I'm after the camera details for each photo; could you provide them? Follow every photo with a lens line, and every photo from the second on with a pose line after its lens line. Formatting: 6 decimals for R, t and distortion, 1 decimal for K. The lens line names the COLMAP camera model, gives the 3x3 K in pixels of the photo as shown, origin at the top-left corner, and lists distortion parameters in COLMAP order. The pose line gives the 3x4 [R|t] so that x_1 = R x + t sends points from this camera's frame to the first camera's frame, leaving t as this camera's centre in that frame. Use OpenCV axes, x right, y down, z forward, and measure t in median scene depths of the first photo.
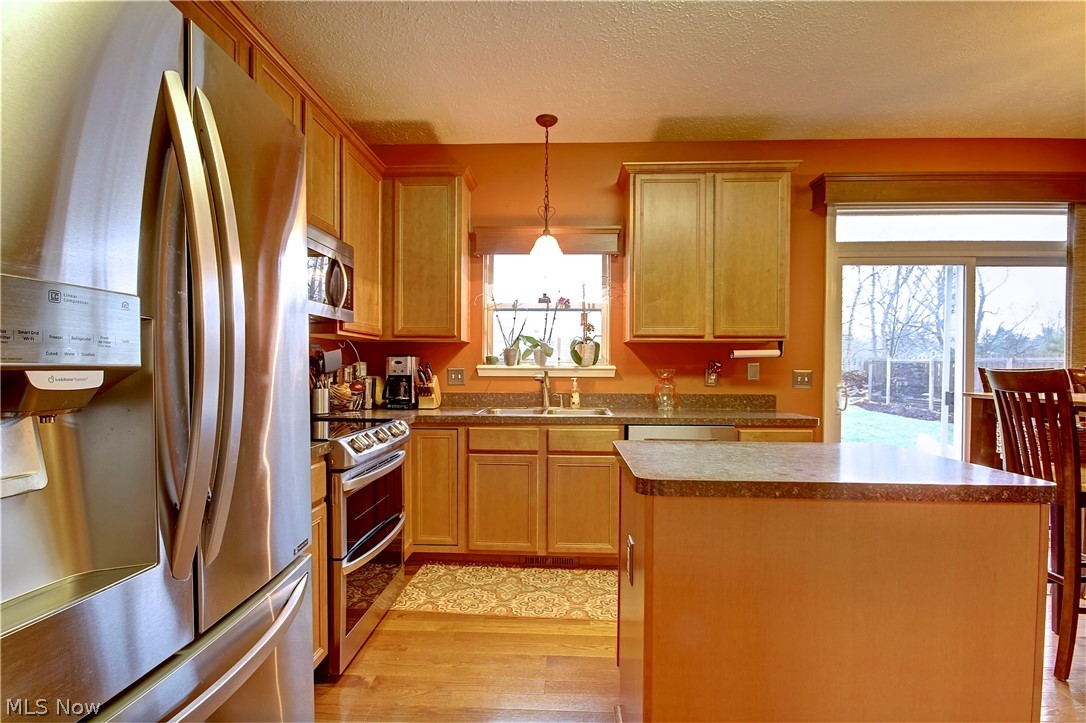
lens RADIAL K [[507.5, 0, 538.6], [0, 507.5, 371.8], [0, 0, 1]] dist [0.006716, -0.010757]
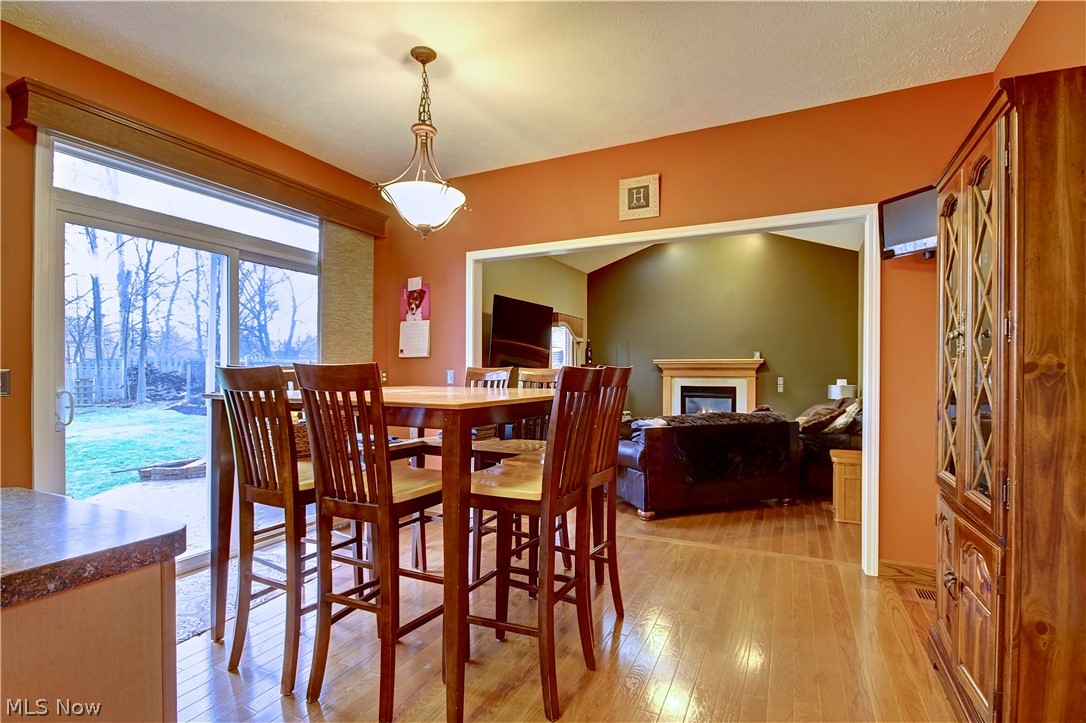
lens RADIAL K [[507.5, 0, 560.5], [0, 507.5, 372.7], [0, 0, 1]] dist [0.006716, -0.010757]
pose [[0.368661, -0.007179, 0.929536, 0.208525], [0.007511, 0.999961, 0.004744, 0.004516], [-0.929534, 0.005233, 0.368700, 0.095769]]
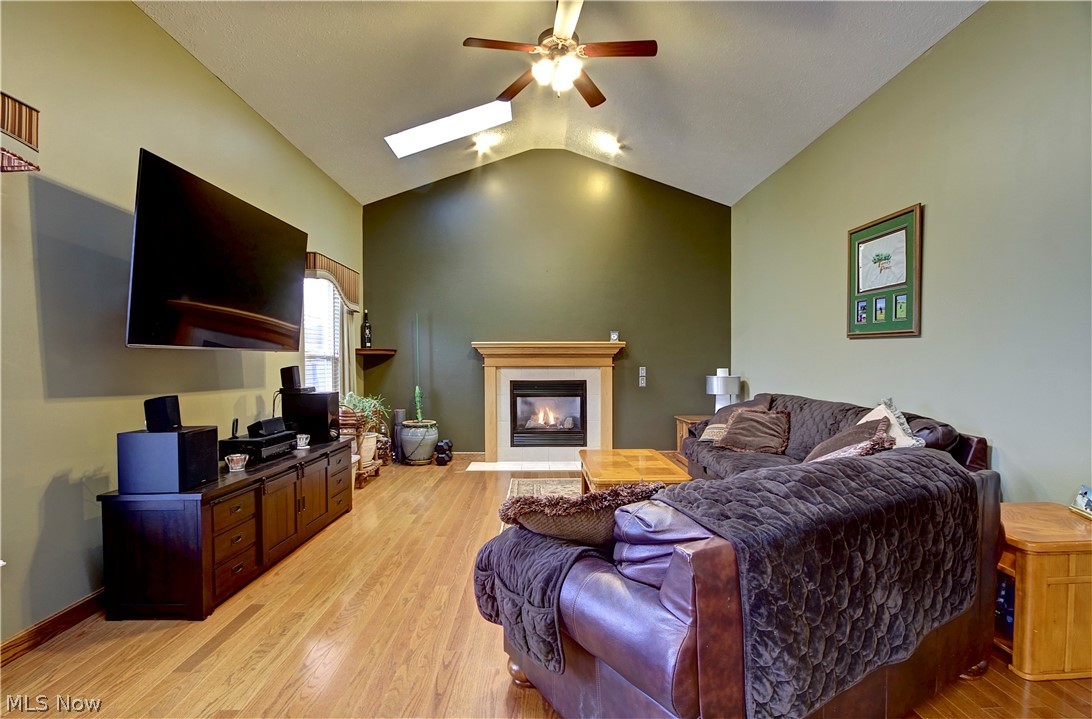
lens RADIAL K [[510.3, 0, 547.5], [0, 510.3, 366.9], [0, 0, 1]] dist [0.006716, -0.010757]
pose [[-0.067539, -0.012303, 0.997641, 1.093643], [0.010416, 0.999861, 0.013035, 0.020245], [-0.997662, 0.011271, -0.067402, 0.493763]]
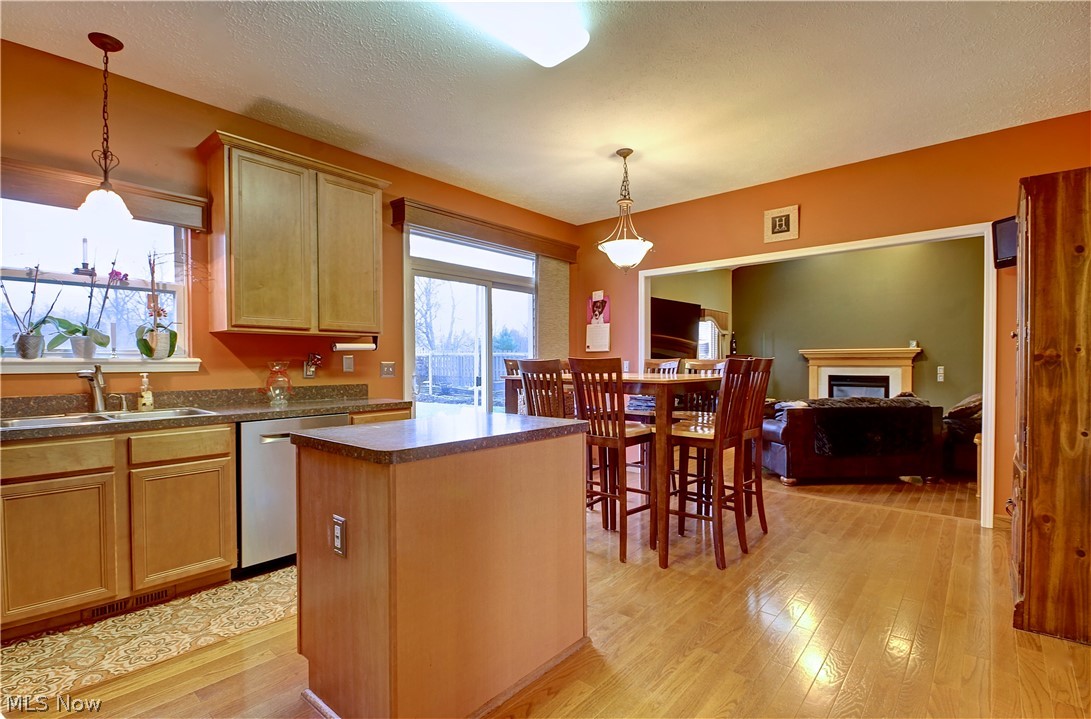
lens RADIAL K [[509.9, 0, 550.1], [0, 509.9, 369.1], [0, 0, 1]] dist [0.006716, -0.010757]
pose [[0.612223, -0.018524, 0.790468, -0.185949], [0.013051, 0.999826, 0.013322, 0.003024], [-0.790578, 0.002161, 0.612358, -0.008551]]
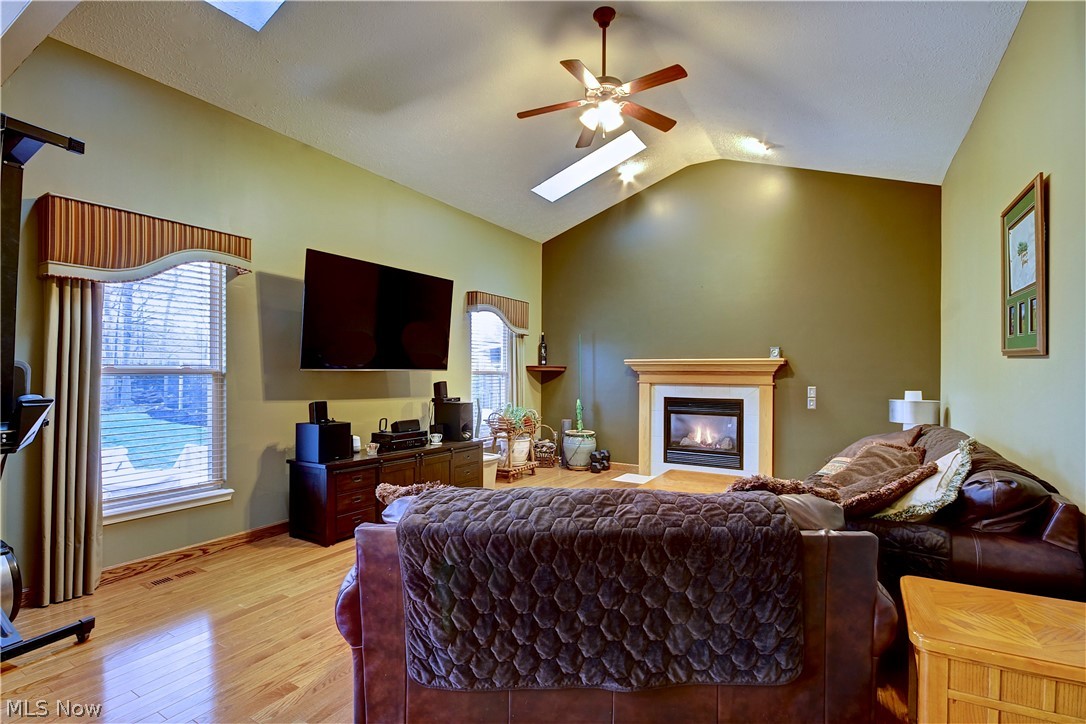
lens RADIAL K [[507.5, 0, 538.9], [0, 507.5, 371.1], [0, 0, 1]] dist [0.006716, -0.010757]
pose [[0.472636, 0.002869, 0.881253, 1.080965], [0.002473, 0.999986, -0.004582, 0.003833], [-0.881254, 0.004345, 0.472622, 0.010744]]
